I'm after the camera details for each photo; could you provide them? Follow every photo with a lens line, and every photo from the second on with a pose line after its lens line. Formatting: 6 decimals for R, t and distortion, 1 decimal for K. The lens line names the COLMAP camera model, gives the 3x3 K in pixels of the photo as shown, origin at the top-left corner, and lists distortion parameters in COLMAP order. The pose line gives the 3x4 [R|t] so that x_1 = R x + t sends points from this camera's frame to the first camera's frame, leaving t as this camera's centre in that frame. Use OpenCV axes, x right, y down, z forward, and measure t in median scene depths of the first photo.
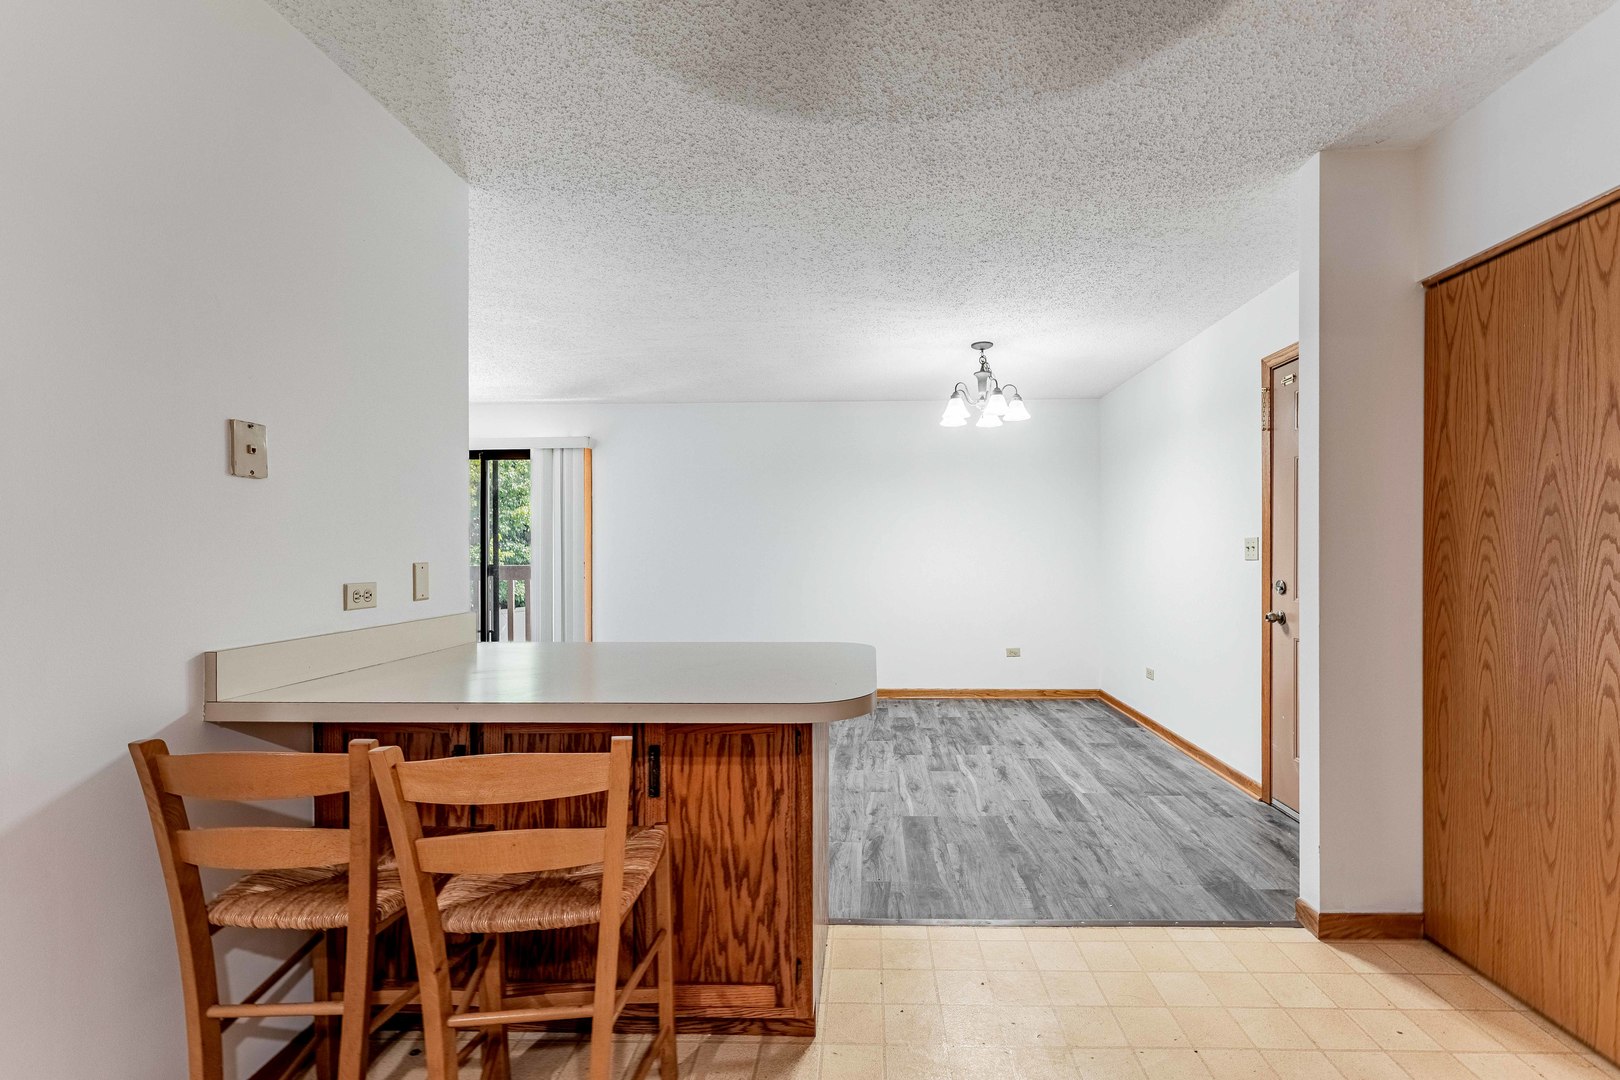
lens RADIAL K [[659.3, 0, 827.0], [0, 659.3, 549.5], [0, 0, 1]] dist [-0.004126, 0.000340]
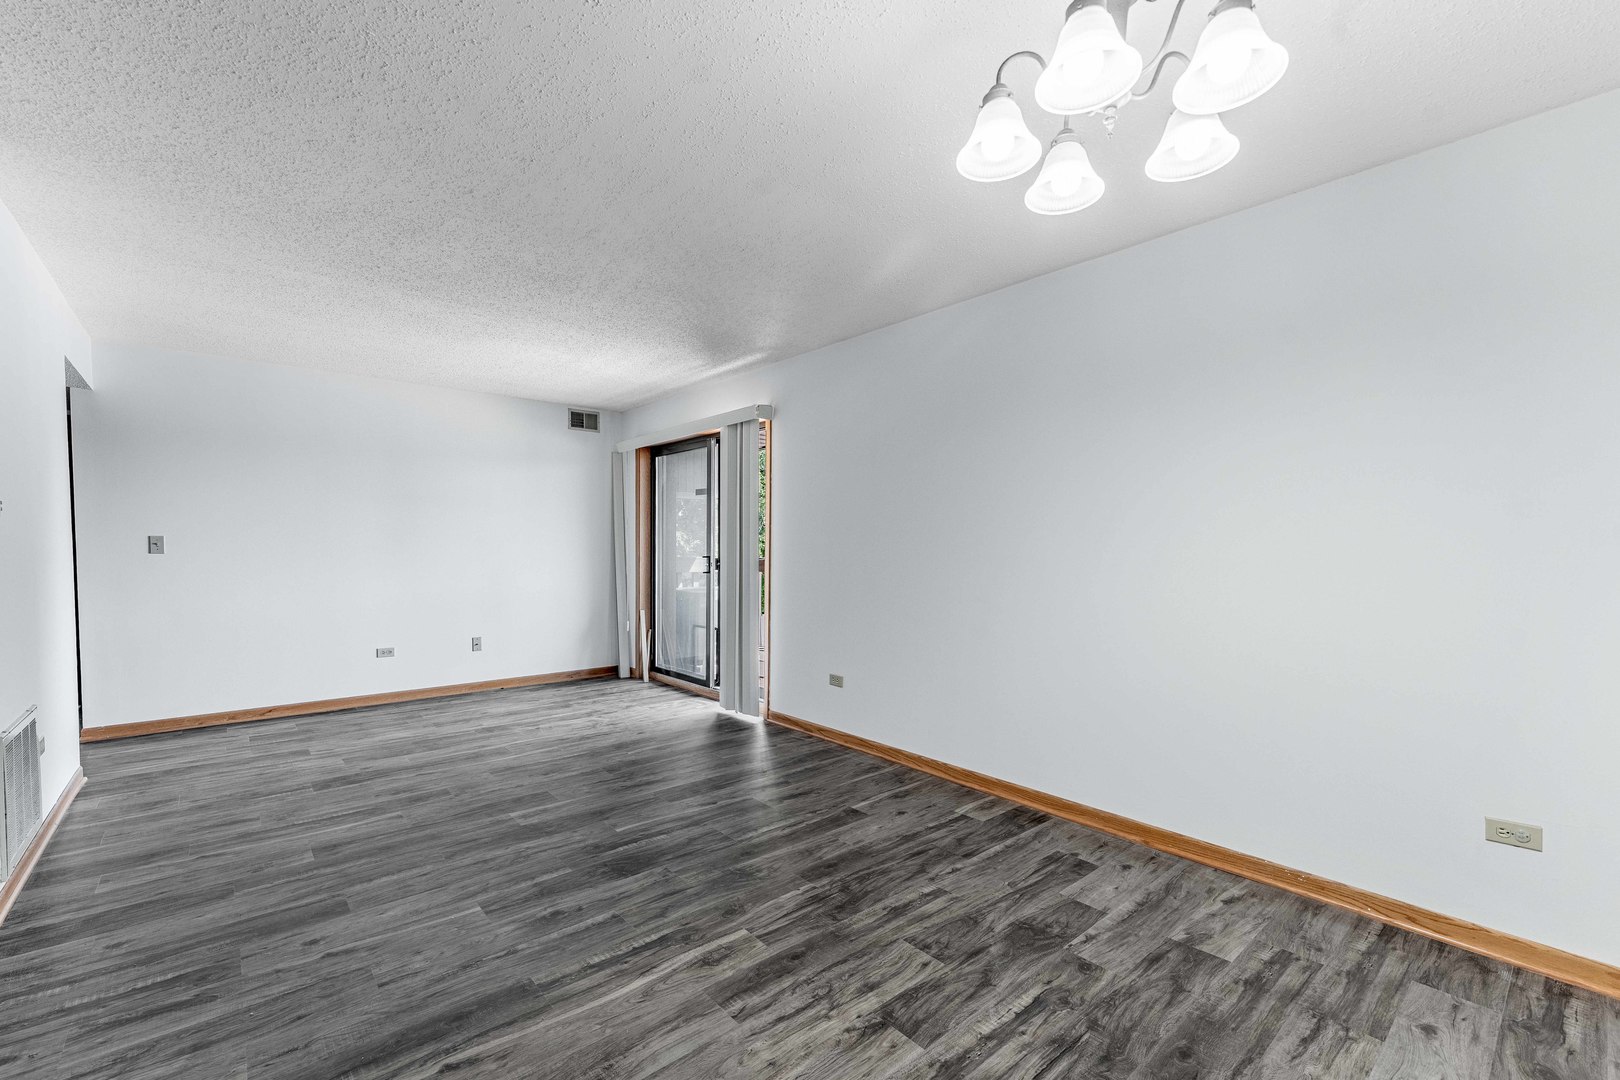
lens RADIAL K [[659.3, 0, 805.5], [0, 659.3, 548.5], [0, 0, 1]] dist [-0.004126, 0.000340]
pose [[0.691456, 0.000245, -0.722419, 0.356012], [-0.000296, 1.000000, 0.000056, 0.011190], [0.722419, 0.000175, 0.691456, 0.632513]]
